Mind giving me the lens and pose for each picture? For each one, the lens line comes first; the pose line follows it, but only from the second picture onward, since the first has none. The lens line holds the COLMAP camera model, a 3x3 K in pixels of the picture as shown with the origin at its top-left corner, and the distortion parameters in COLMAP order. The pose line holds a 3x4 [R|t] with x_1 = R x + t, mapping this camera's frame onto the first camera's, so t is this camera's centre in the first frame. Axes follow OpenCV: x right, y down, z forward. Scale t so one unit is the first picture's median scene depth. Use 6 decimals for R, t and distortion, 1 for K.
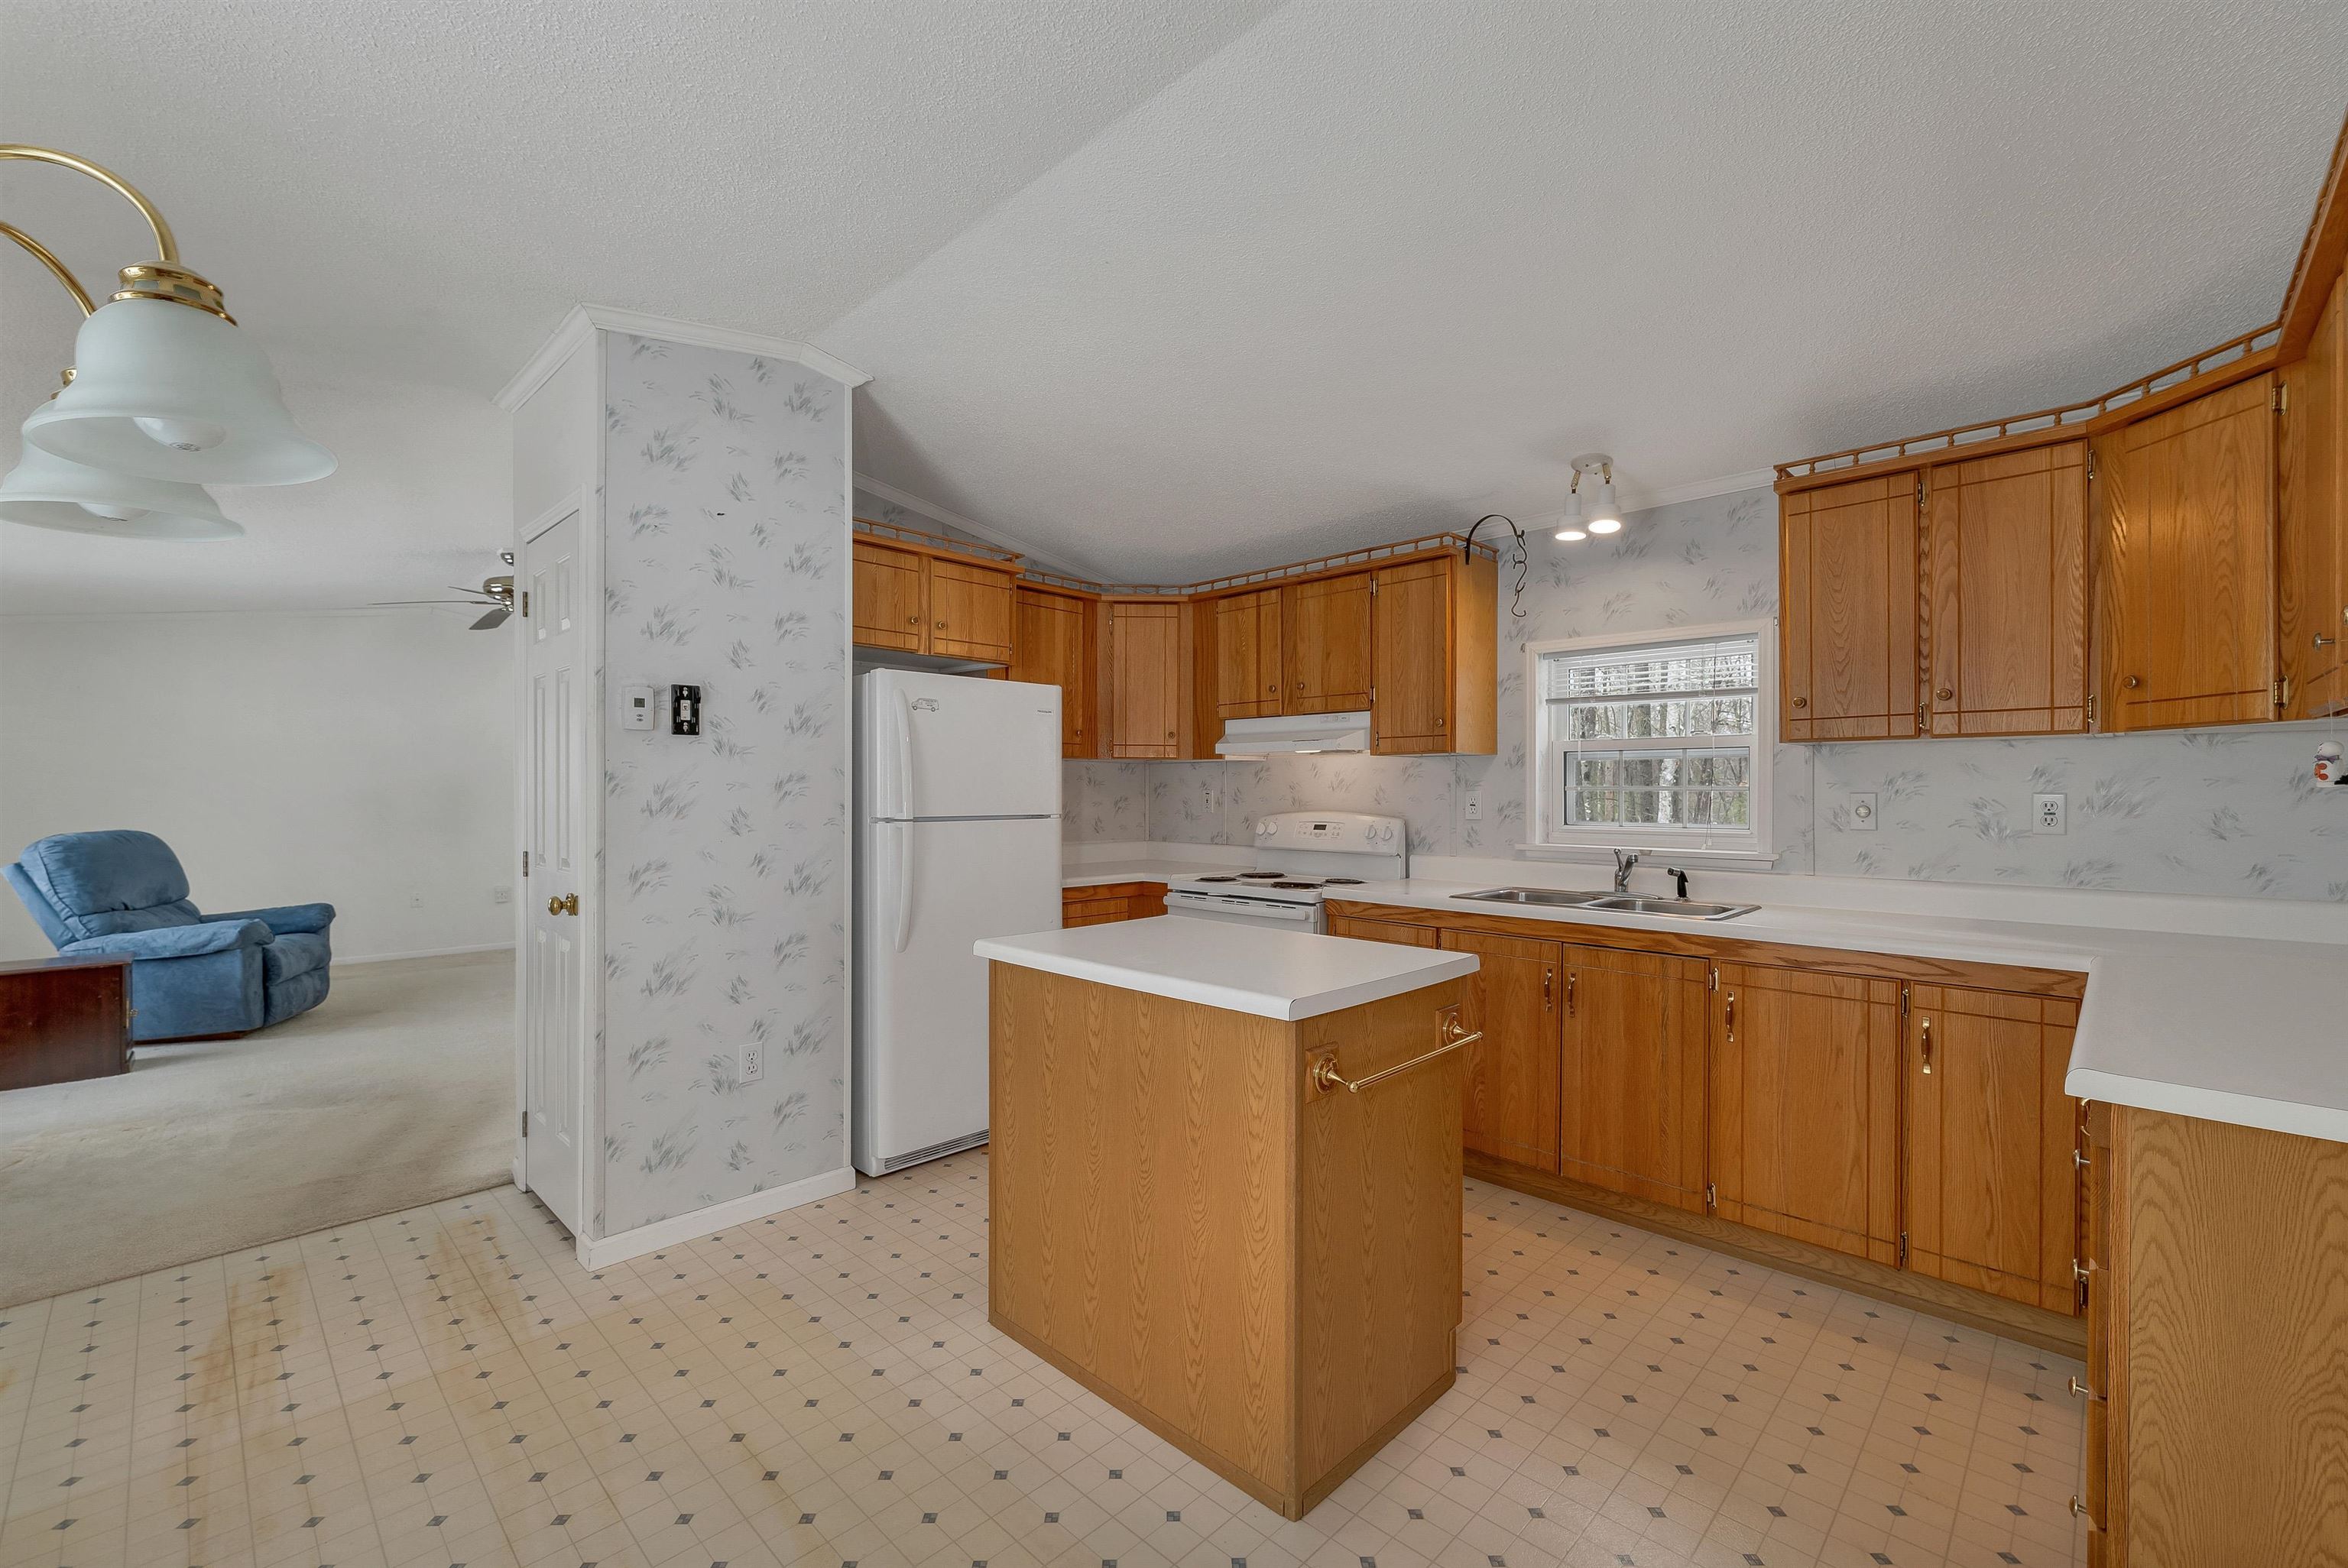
lens RADIAL K [[978.7, 0, 1173.4], [0, 978.7, 793.3], [0, 0, 1]] dist [0.003784, -0.000349]
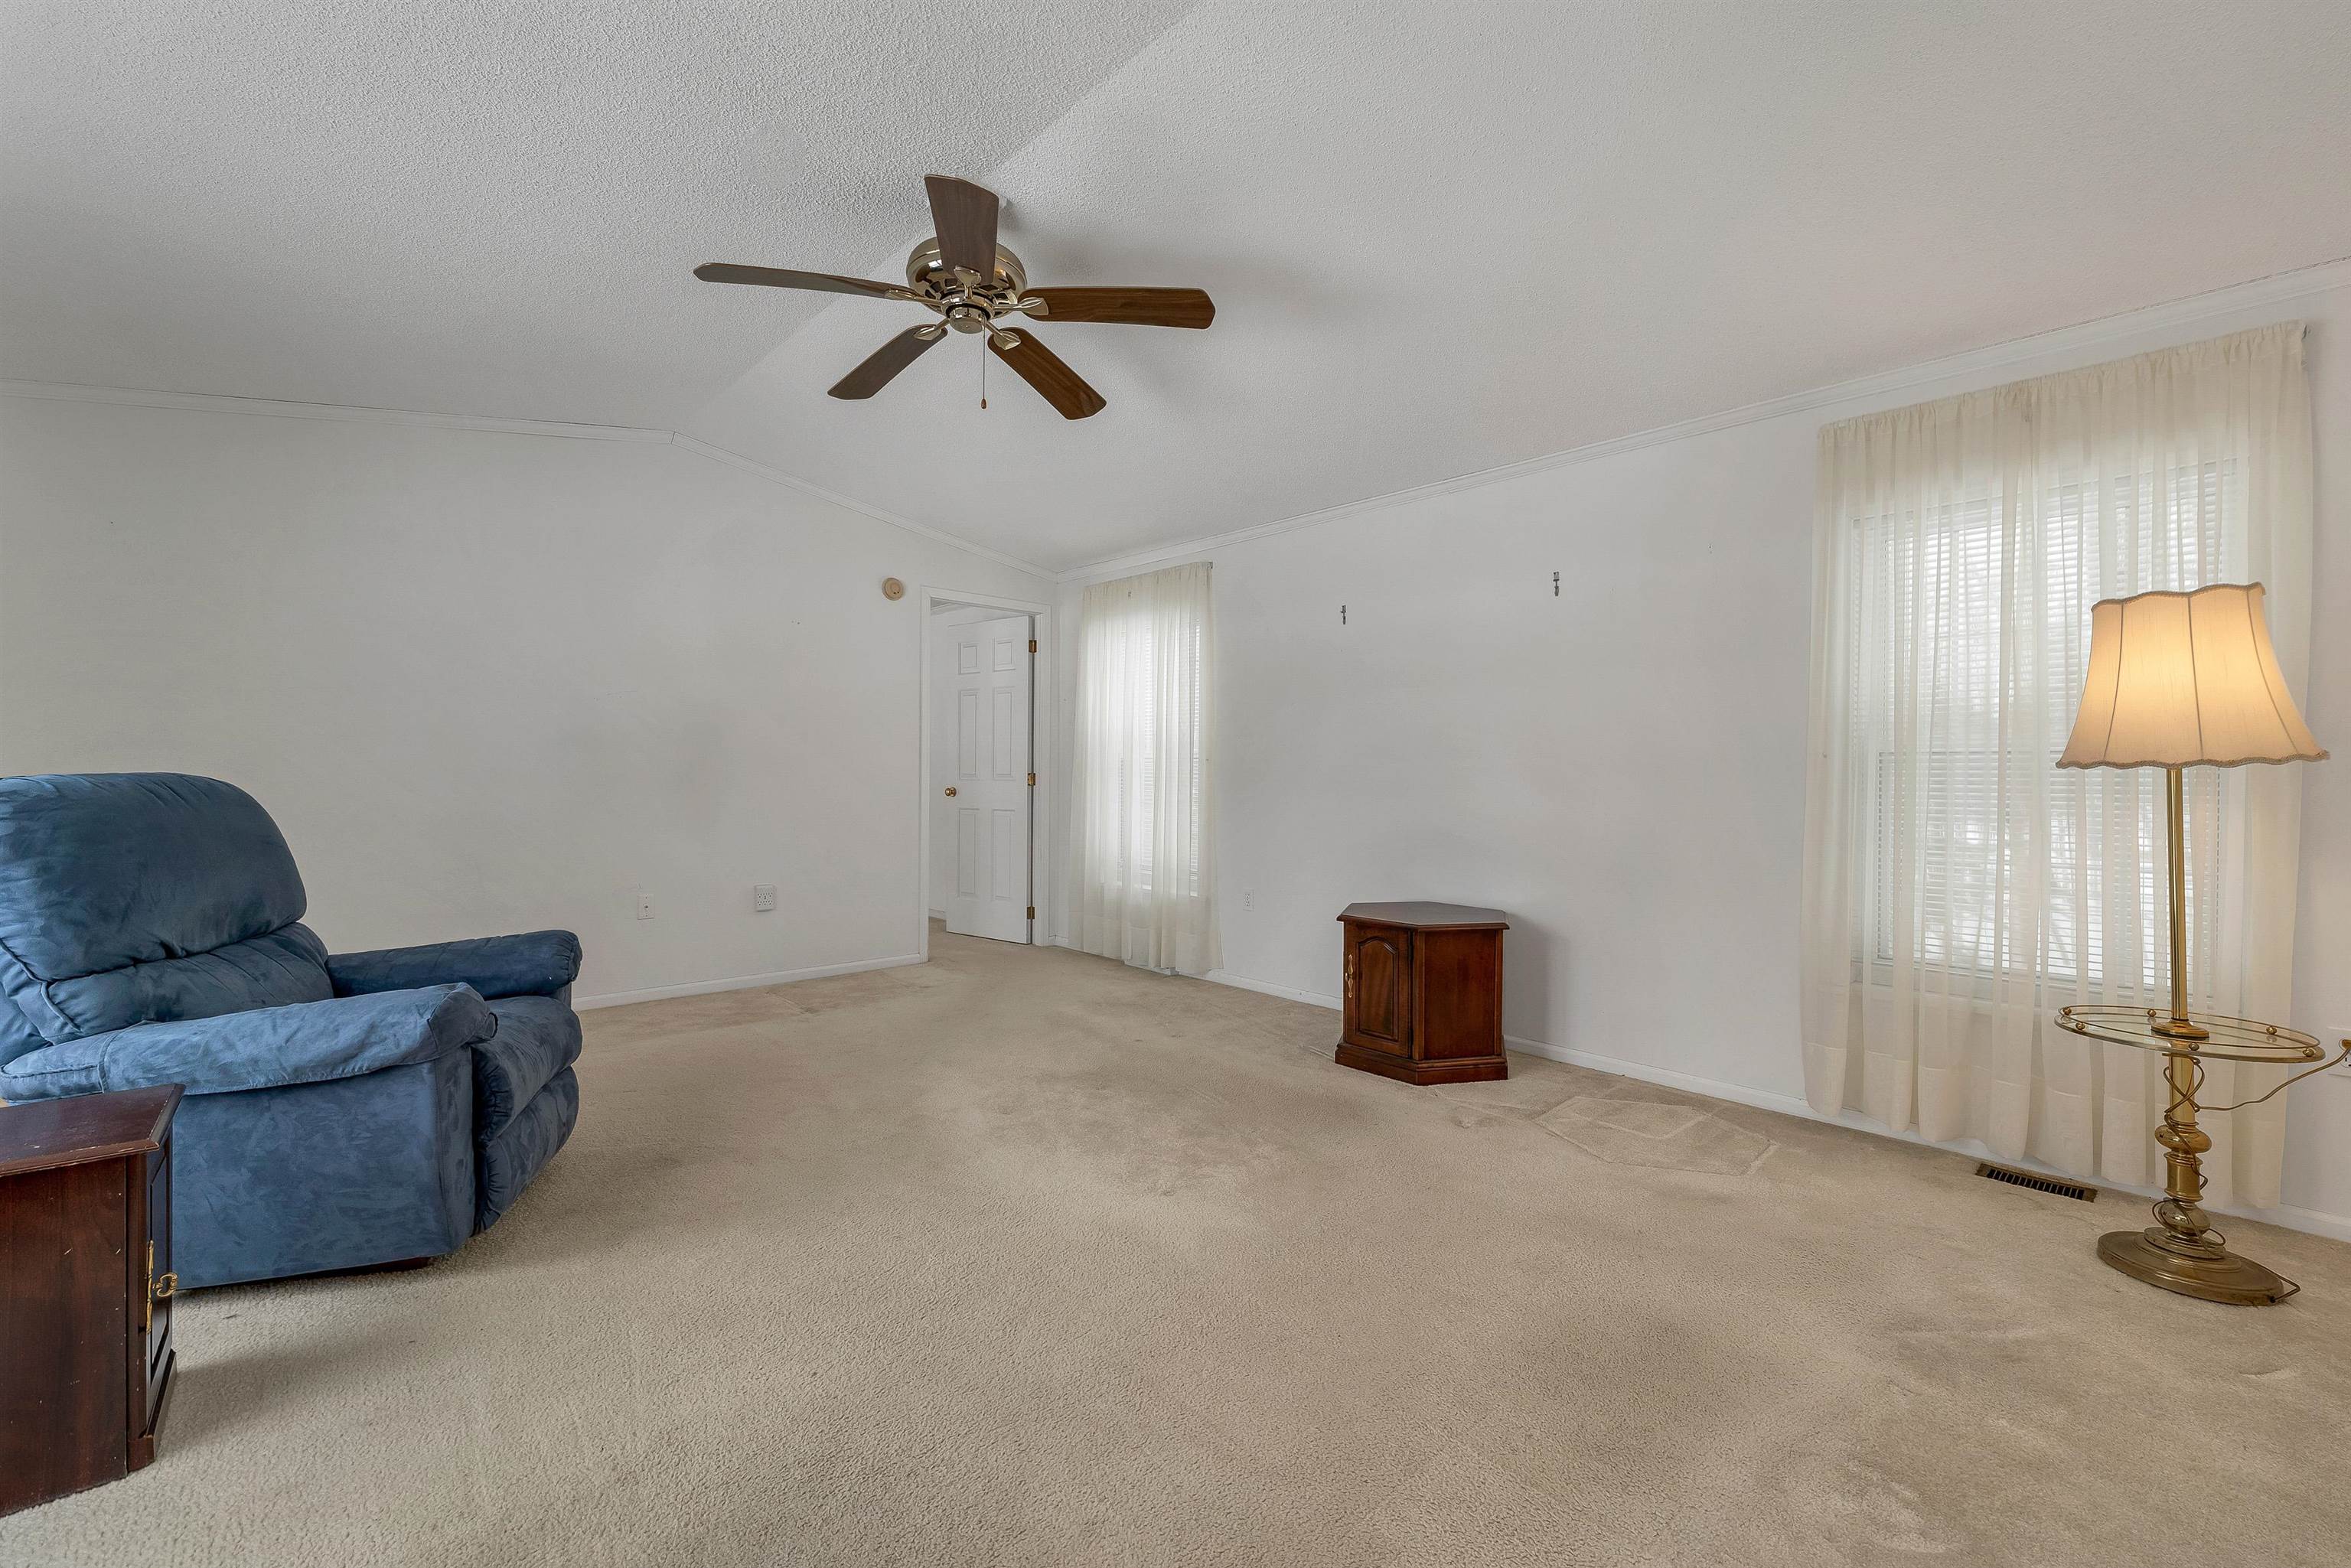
lens RADIAL K [[980.0, 0, 1143.0], [0, 980.0, 776.2], [0, 0, 1]] dist [0.003784, -0.000349]
pose [[0.997761, 0.002023, -0.066851, -0.882813], [-0.002180, 0.999995, -0.002273, 0.057918], [0.066846, 0.002414, 0.997760, 0.862374]]
